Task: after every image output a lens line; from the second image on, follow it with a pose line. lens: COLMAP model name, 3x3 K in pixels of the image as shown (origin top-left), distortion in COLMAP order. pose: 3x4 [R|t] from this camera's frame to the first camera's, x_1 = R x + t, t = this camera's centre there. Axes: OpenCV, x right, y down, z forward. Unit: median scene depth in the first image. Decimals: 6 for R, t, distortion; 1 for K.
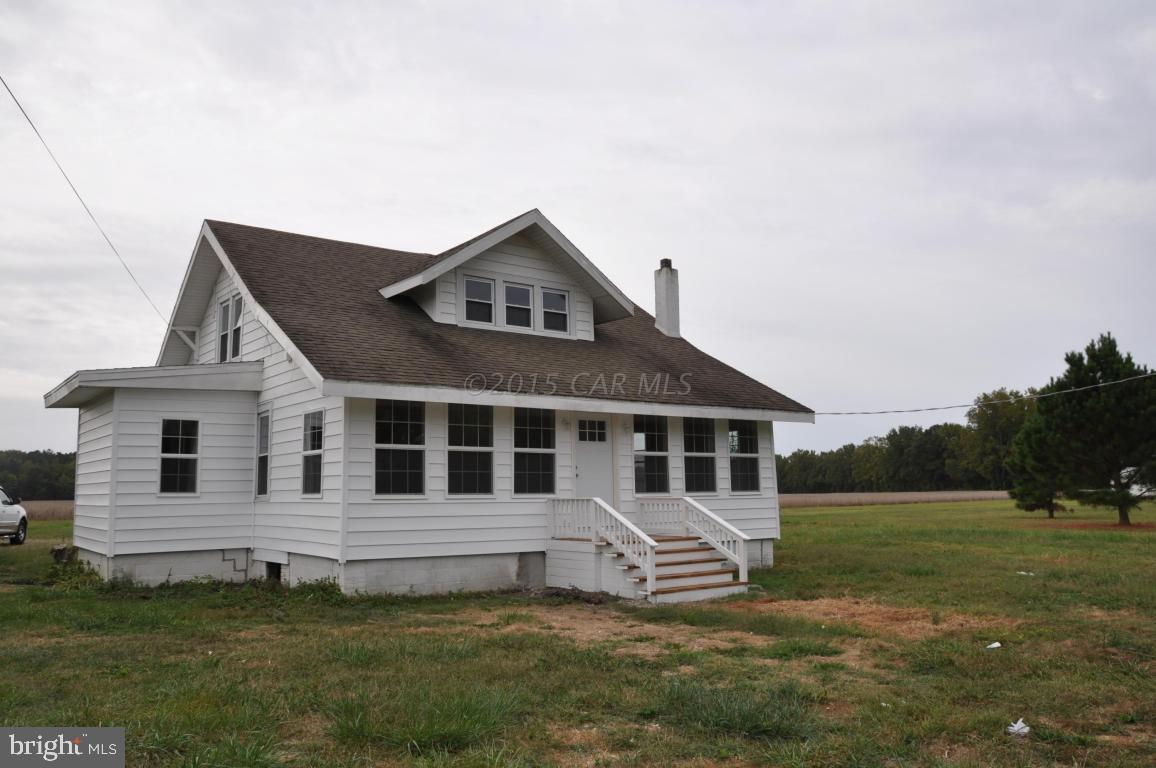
lens RADIAL K [[894.1, 0, 578.0], [0, 894.1, 384.0], [0, 0, 1]] dist [-0.134494, 0.000193]
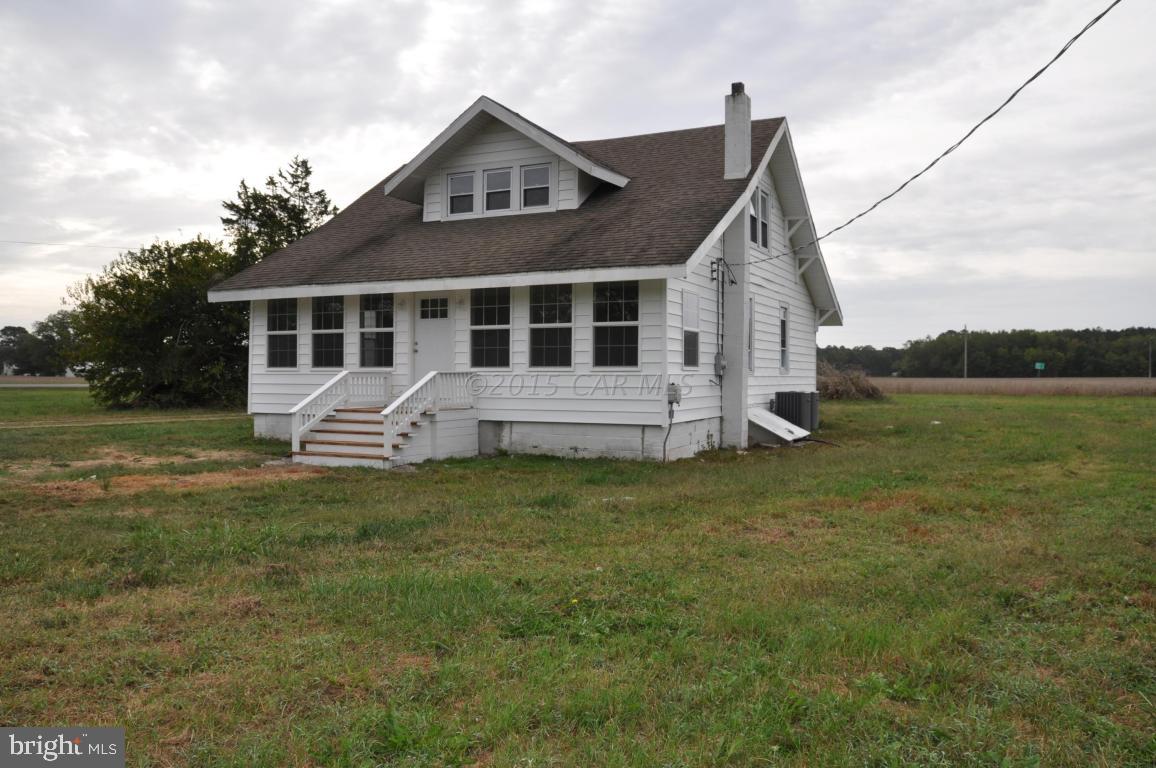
lens RADIAL K [[842.5, 0, 578.0], [0, 842.5, 384.0], [0, 0, 1]] dist [-0.000978, -0.000583]
pose [[0.472551, 0.024697, -0.880957, 0.879767], [0.104849, 0.990932, 0.084022, 0.067227], [0.875044, -0.132073, 0.465677, 0.603013]]
